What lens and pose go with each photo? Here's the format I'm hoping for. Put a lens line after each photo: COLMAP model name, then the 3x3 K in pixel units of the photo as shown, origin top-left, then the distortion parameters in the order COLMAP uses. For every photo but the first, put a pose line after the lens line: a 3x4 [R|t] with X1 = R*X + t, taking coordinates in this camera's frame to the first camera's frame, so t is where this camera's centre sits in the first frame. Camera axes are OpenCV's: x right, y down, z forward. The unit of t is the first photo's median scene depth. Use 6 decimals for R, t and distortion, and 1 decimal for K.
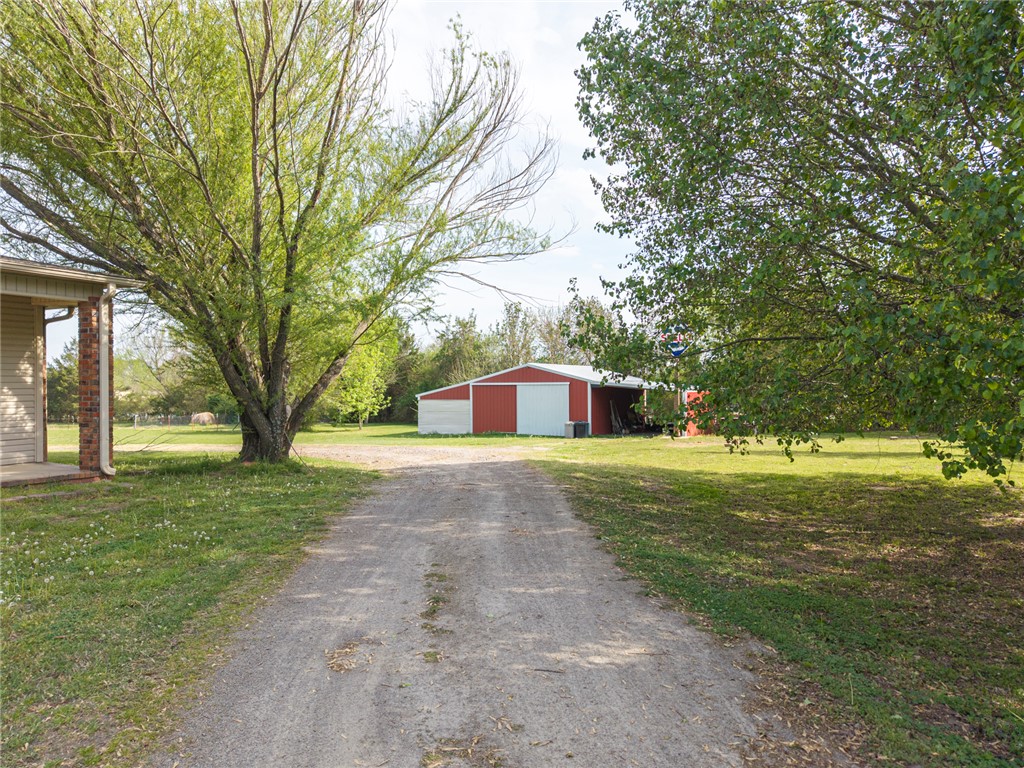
lens RADIAL K [[720.4, 0, 477.0], [0, 720.4, 387.4], [0, 0, 1]] dist [-0.042974, -0.004001]
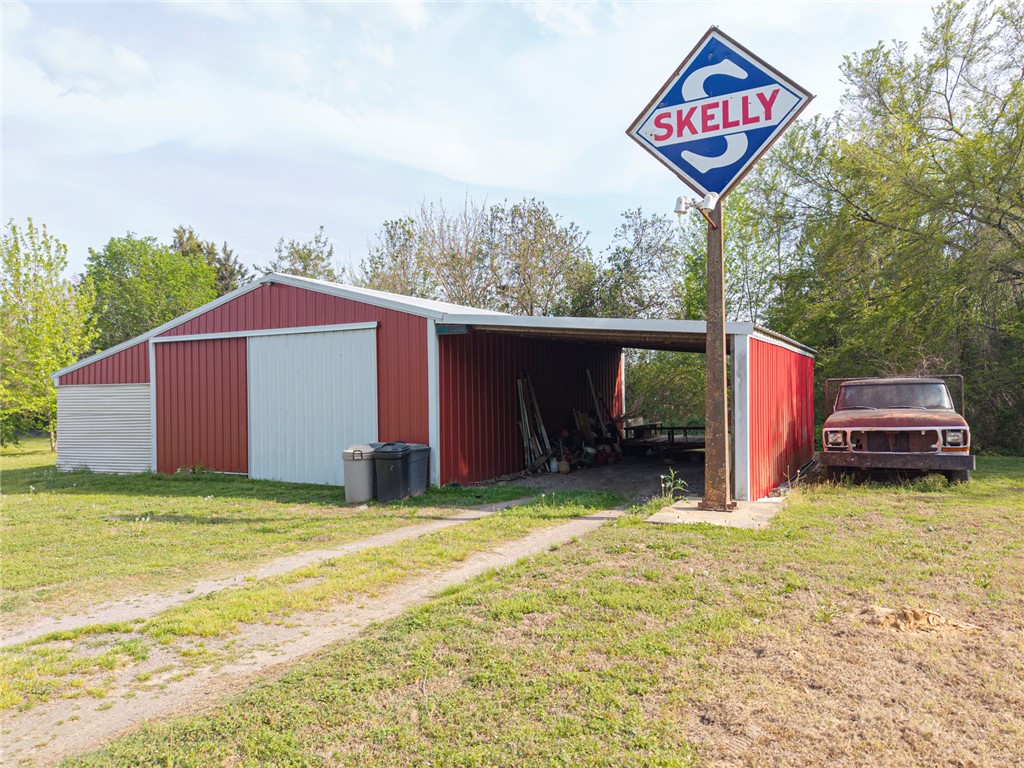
lens RADIAL K [[701.1, 0, 512.0], [0, 701.1, 384.0], [0, 0, 1]] dist [0.044994, -0.071064]
pose [[0.999192, -0.008576, 0.039267, 0.158089], [0.008812, 0.999944, -0.005836, 0.021081], [-0.039215, 0.006178, 0.999212, 0.611186]]
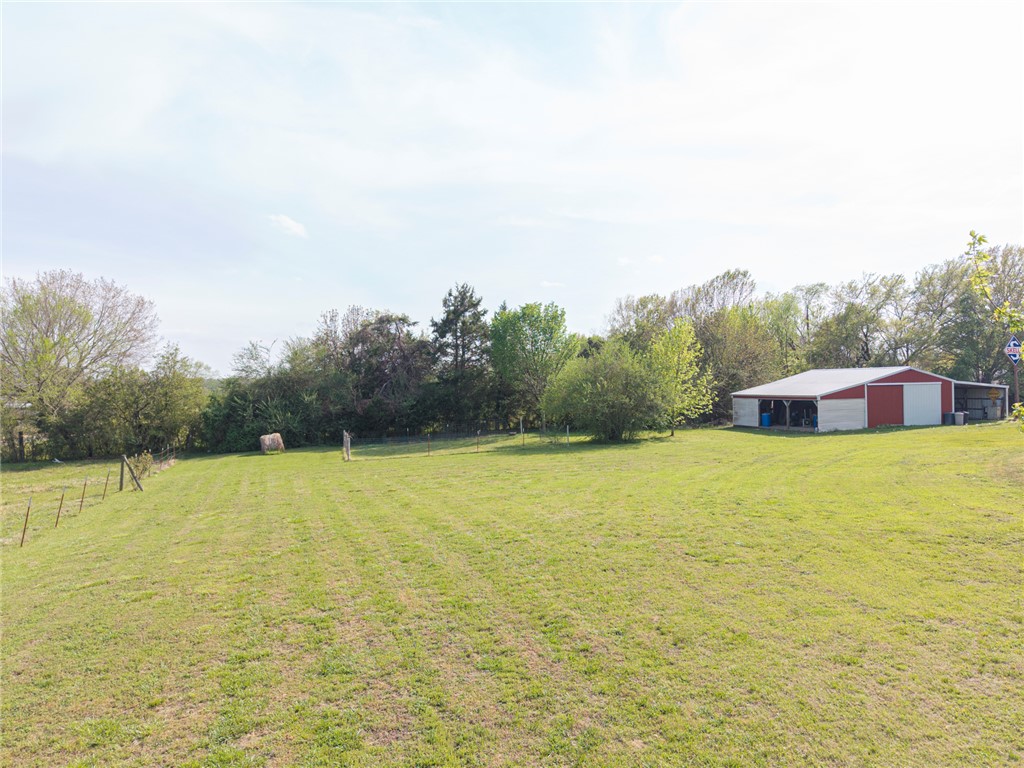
lens RADIAL K [[701.1, 0, 512.0], [0, 701.1, 384.0], [0, 0, 1]] dist [0.044994, -0.071064]
pose [[0.665470, -0.016764, 0.746236, -1.177180], [0.011249, 0.999859, 0.012430, -0.024682], [-0.746340, 0.000122, 0.665565, 0.657314]]
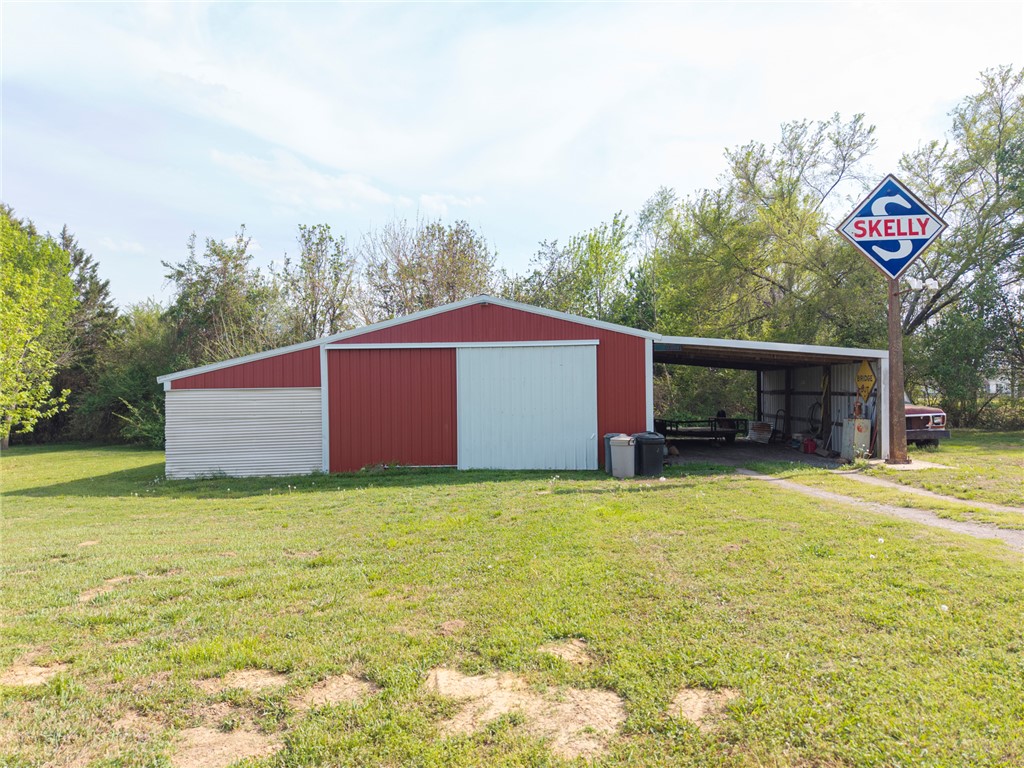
lens RADIAL K [[701.1, 0, 512.0], [0, 701.1, 384.0], [0, 0, 1]] dist [0.044994, -0.071064]
pose [[0.892712, -0.006214, 0.450584, -0.087465], [0.009847, 0.999935, -0.005720, 0.018369], [-0.450520, 0.009543, 0.892716, 0.592663]]
